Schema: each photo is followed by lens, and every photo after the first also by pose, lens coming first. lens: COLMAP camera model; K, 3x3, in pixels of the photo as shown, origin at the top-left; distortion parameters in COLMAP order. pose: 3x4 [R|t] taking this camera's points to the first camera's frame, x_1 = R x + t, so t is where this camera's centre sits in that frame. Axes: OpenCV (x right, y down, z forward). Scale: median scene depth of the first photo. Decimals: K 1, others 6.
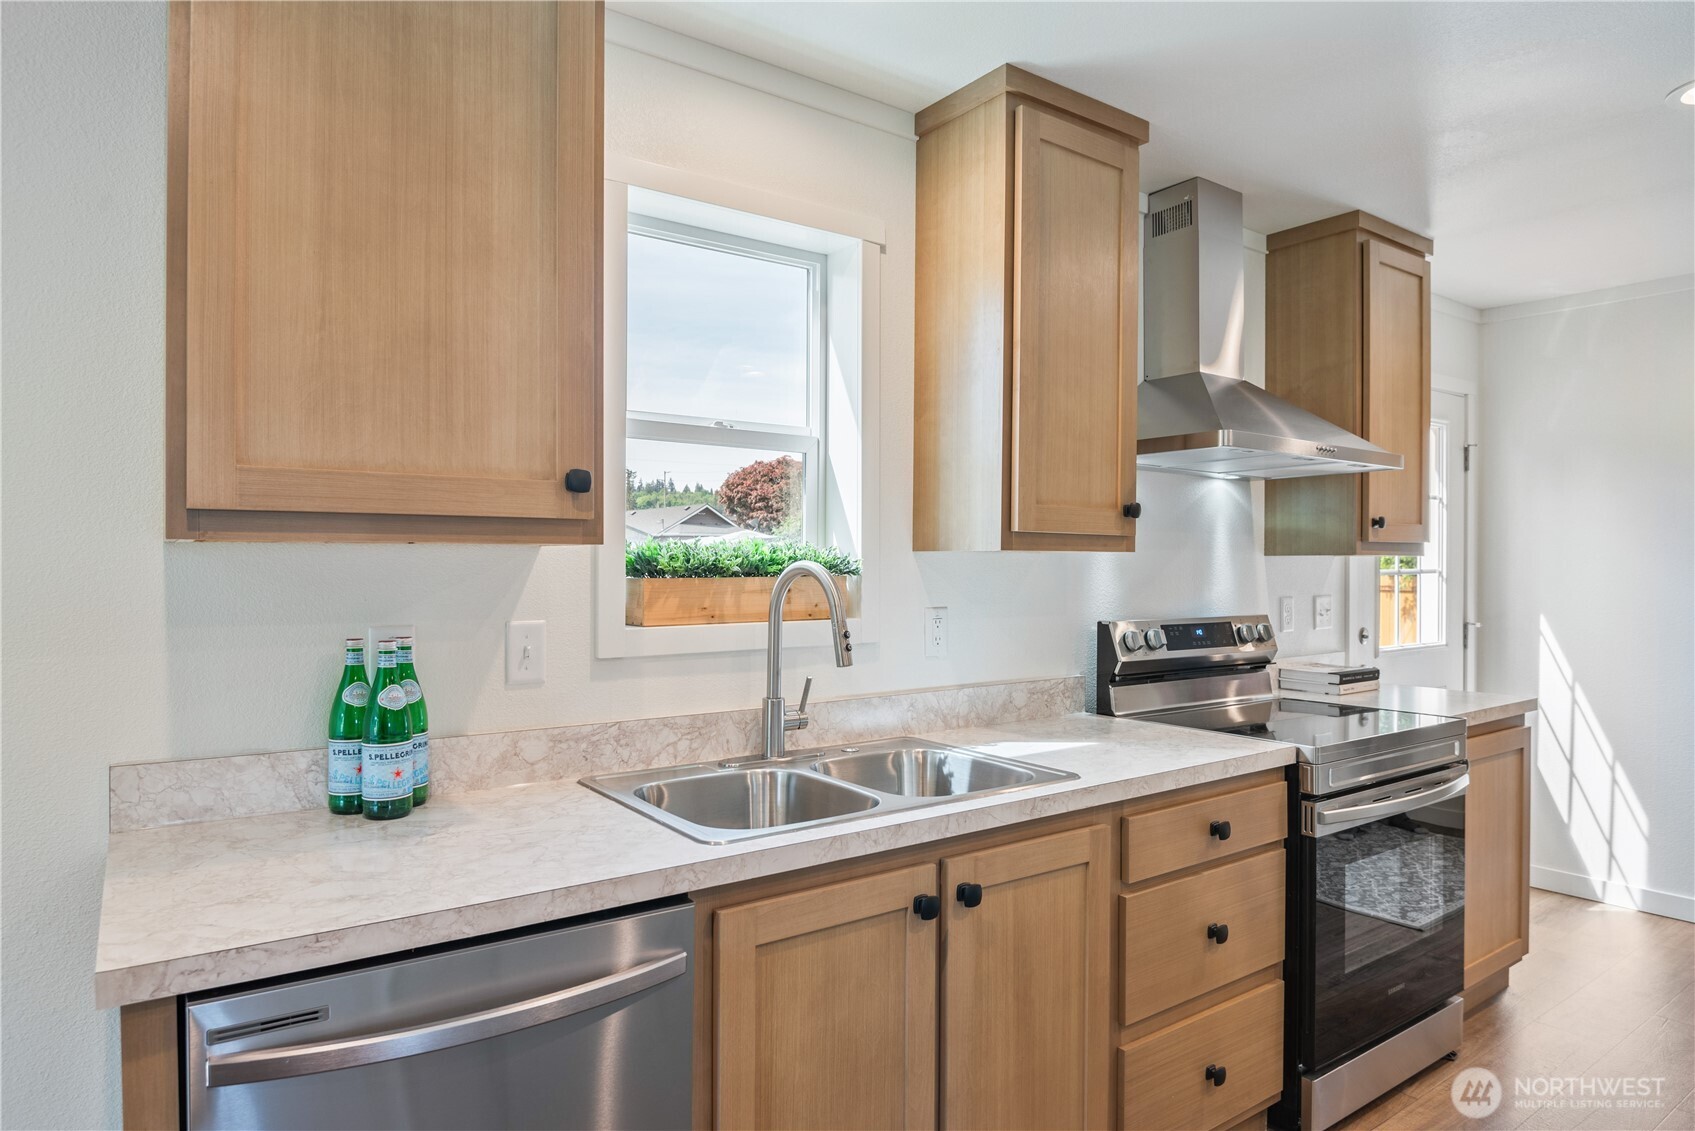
lens RADIAL K [[998.8, 0, 847.5], [0, 998.8, 565.5], [0, 0, 1]] dist [-0.016101, -0.001063]
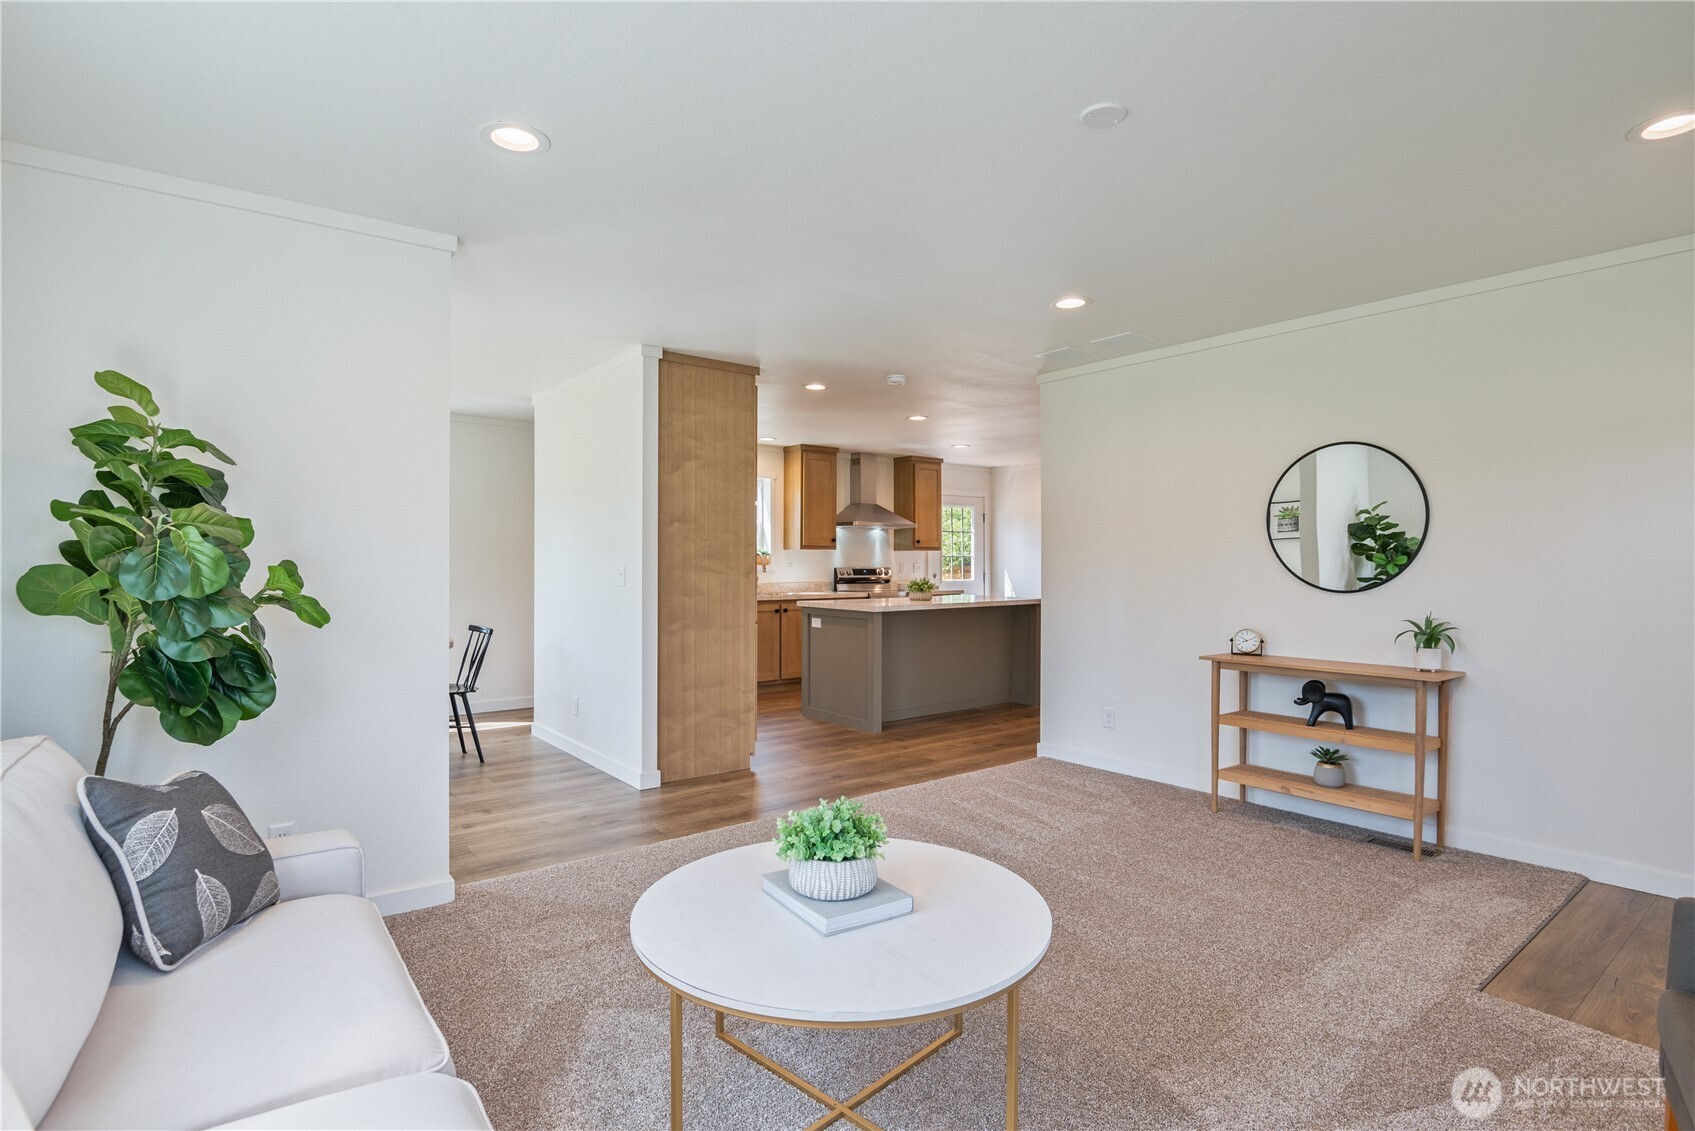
lens RADIAL K [[881.8, 0, 847.5], [0, 881.8, 565.5], [0, 0, 1]] dist [-0.000582, -0.000041]
pose [[0.999347, -0.004419, 0.035867, 0.231708], [0.004424, 0.999990, -0.000066, 0.062056], [-0.035867, 0.000225, 0.999357, -3.154500]]
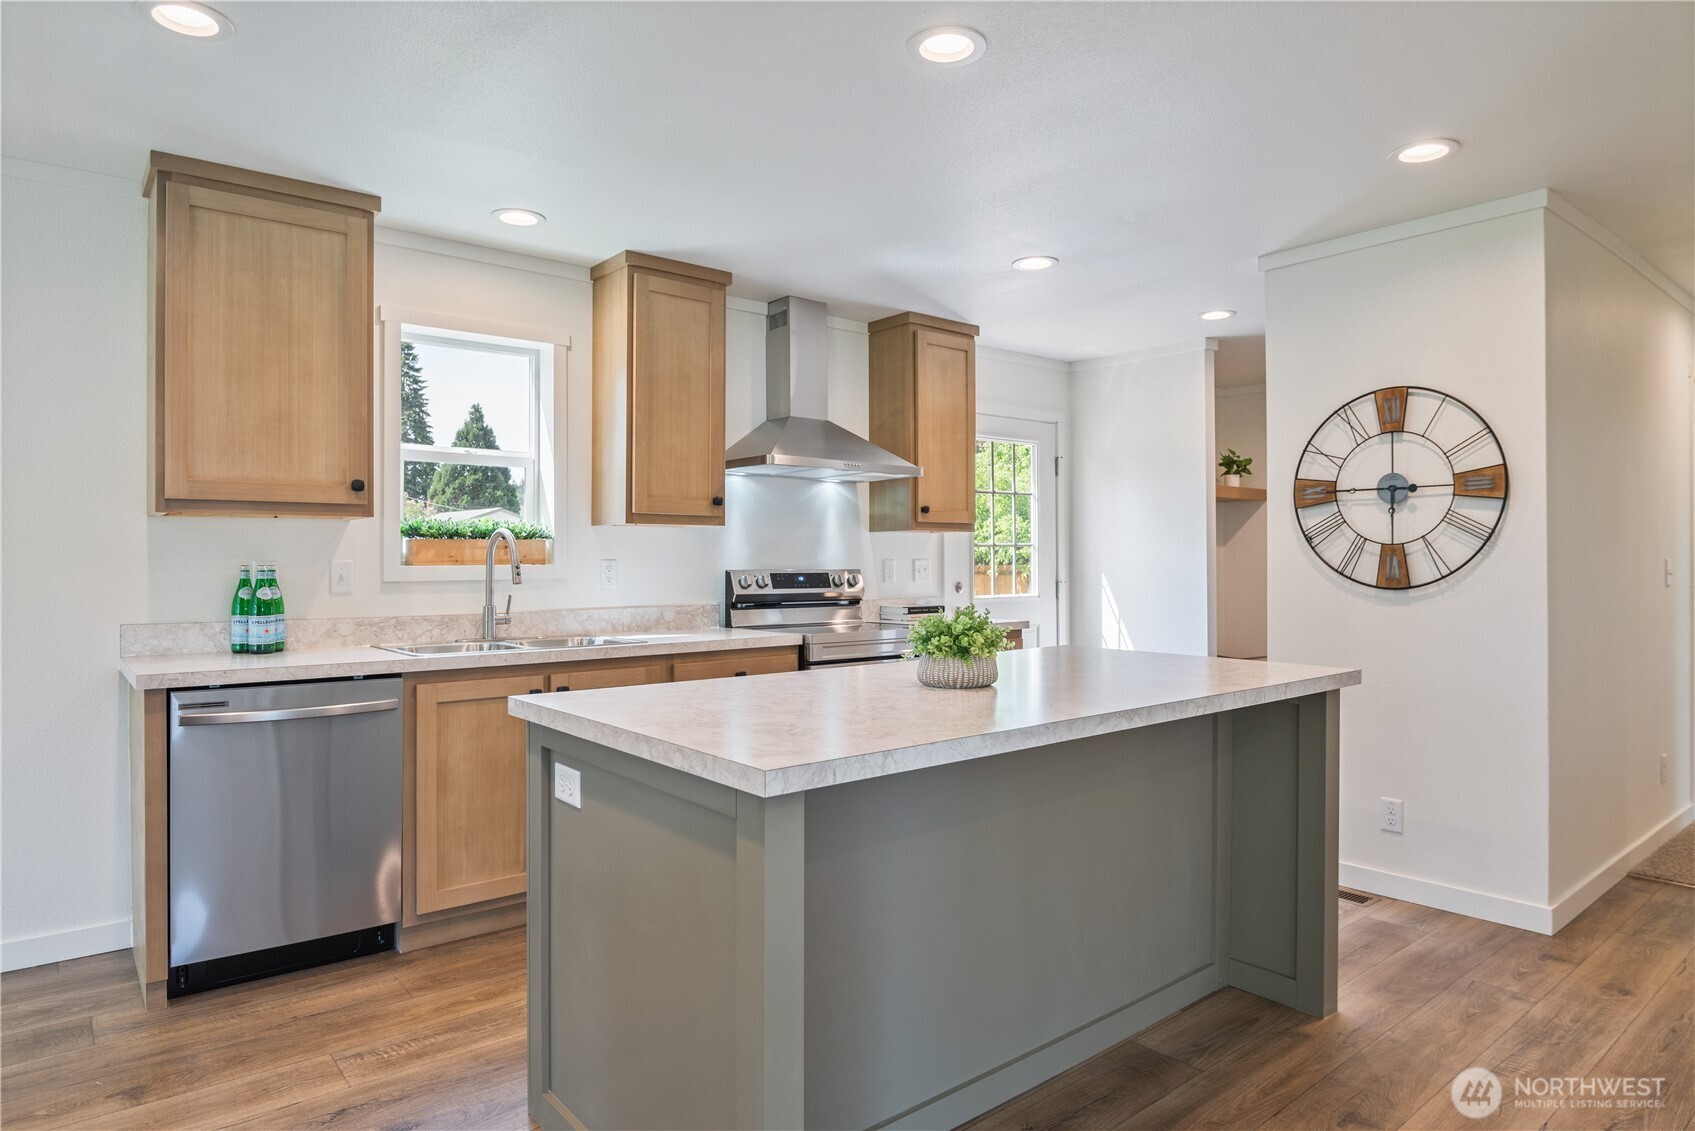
lens RADIAL K [[1003.6, 0, 852.1], [0, 1003.6, 554.4], [0, 0, 1]] dist [-0.019382, -0.001321]
pose [[0.997683, -0.005412, 0.067812, 0.446556], [0.006117, 0.999929, -0.010192, 0.061972], [-0.067753, 0.010583, 0.997646, -0.822312]]
